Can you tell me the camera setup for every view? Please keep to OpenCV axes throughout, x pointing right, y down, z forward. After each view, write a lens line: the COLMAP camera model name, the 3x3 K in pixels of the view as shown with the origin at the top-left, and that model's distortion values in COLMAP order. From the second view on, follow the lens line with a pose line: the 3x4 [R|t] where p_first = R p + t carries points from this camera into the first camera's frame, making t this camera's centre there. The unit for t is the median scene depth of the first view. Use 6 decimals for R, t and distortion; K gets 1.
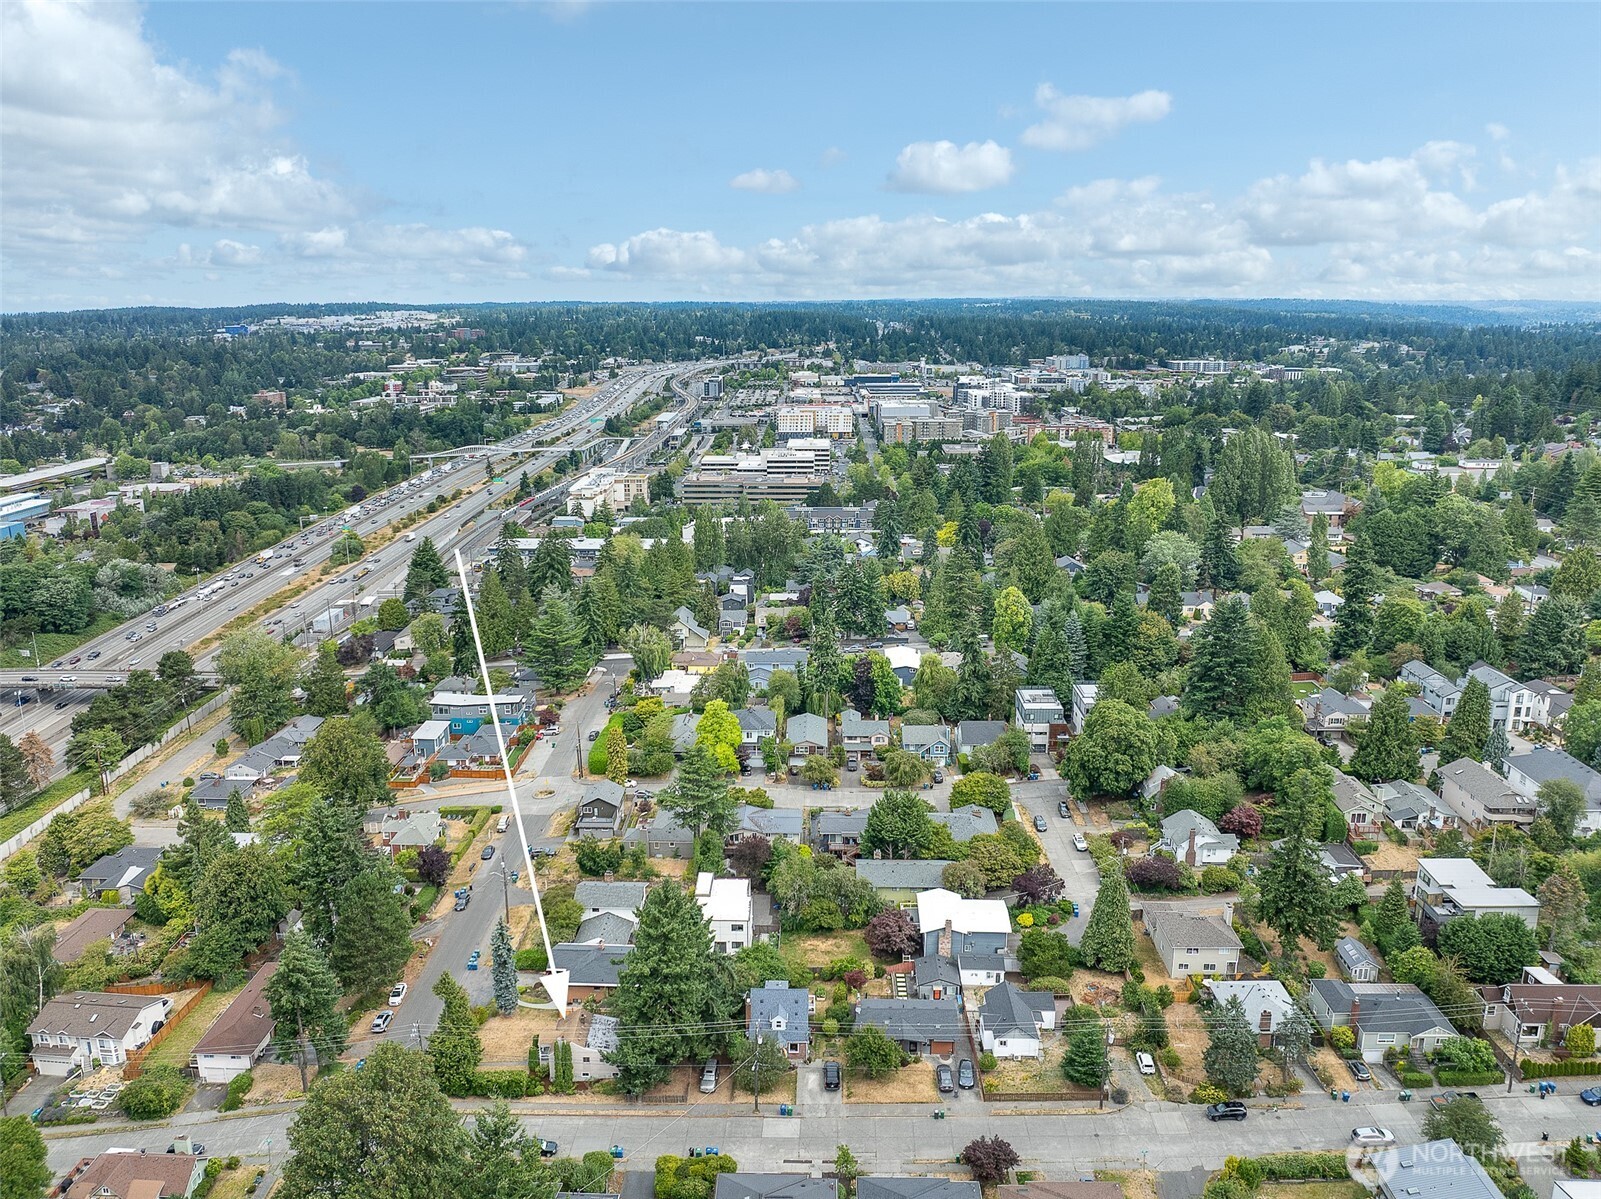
lens RADIAL K [[1115.8, 0, 800.5], [0, 1115.8, 599.5], [0, 0, 1]] dist [-0.038239, -0.000228]
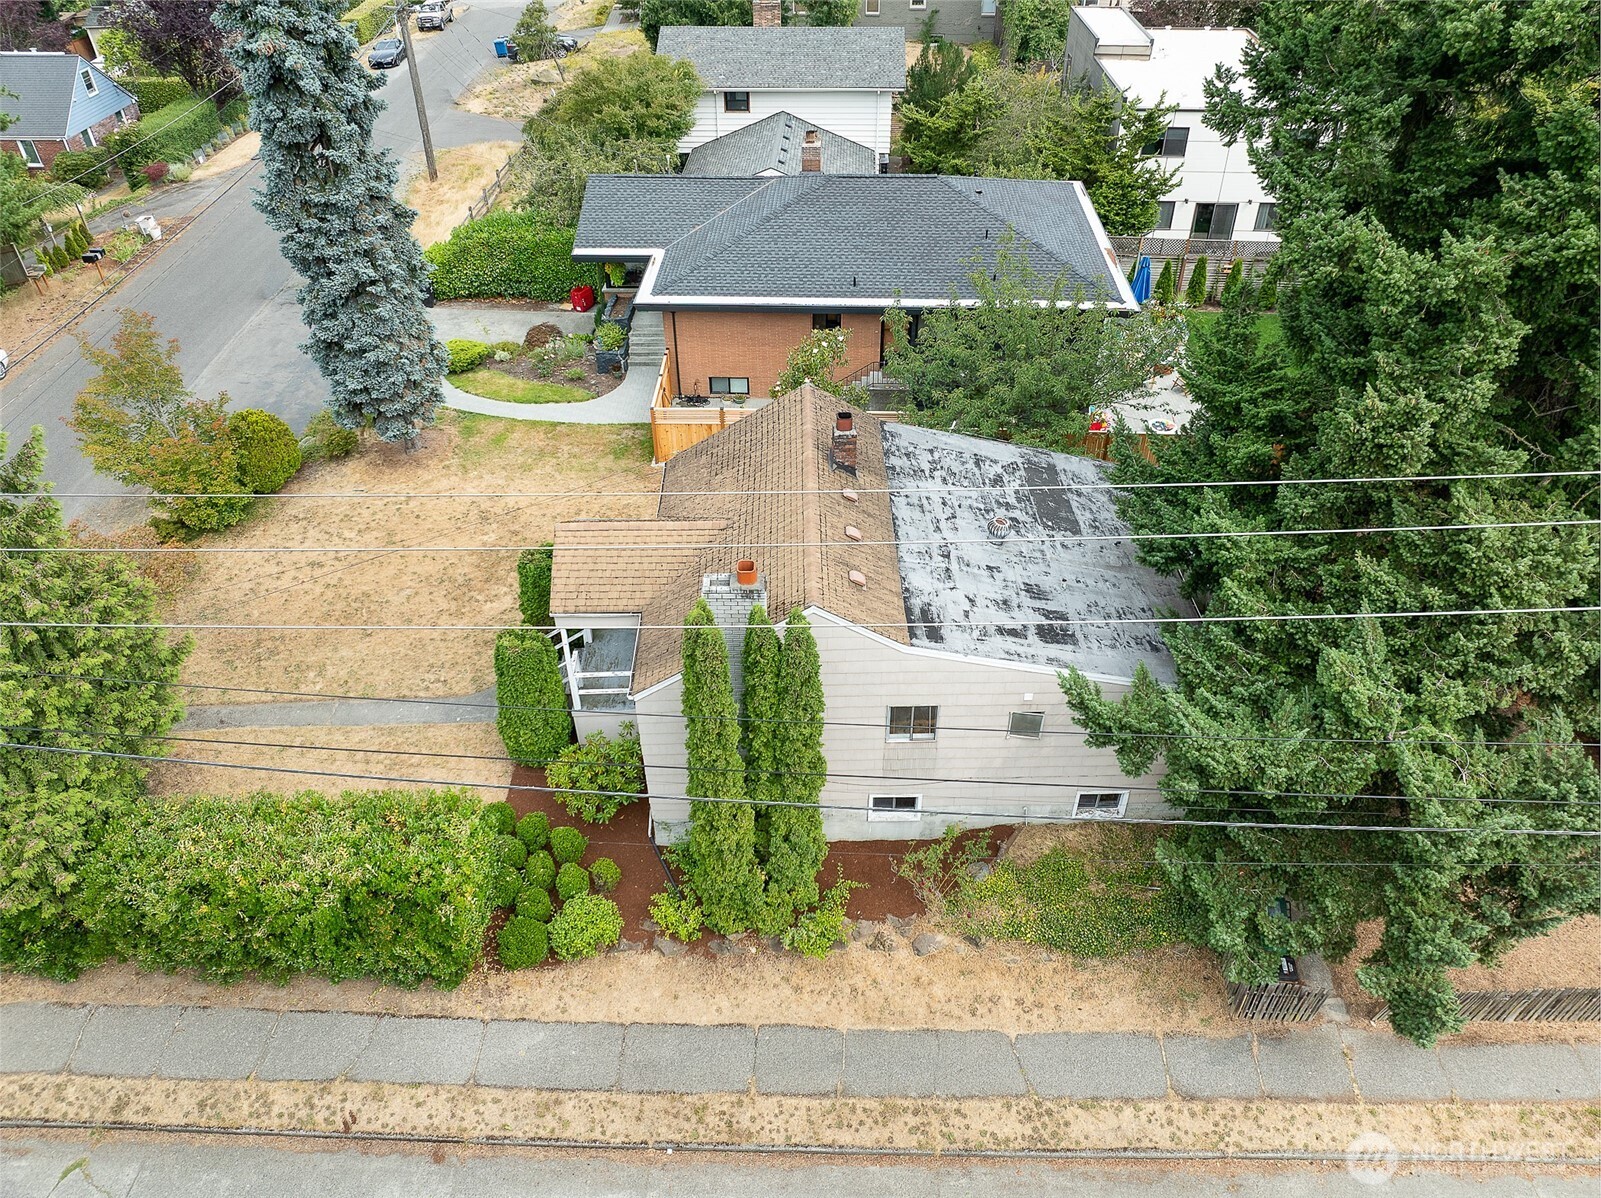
lens RADIAL K [[1115.8, 0, 800.5], [0, 1115.8, 599.0], [0, 0, 1]] dist [-0.038239, -0.000228]
pose [[0.999703, -0.001355, -0.024338, -0.204075], [0.011657, 0.903439, 0.428559, 0.344022], [0.021407, -0.428715, 0.903186, 0.883684]]
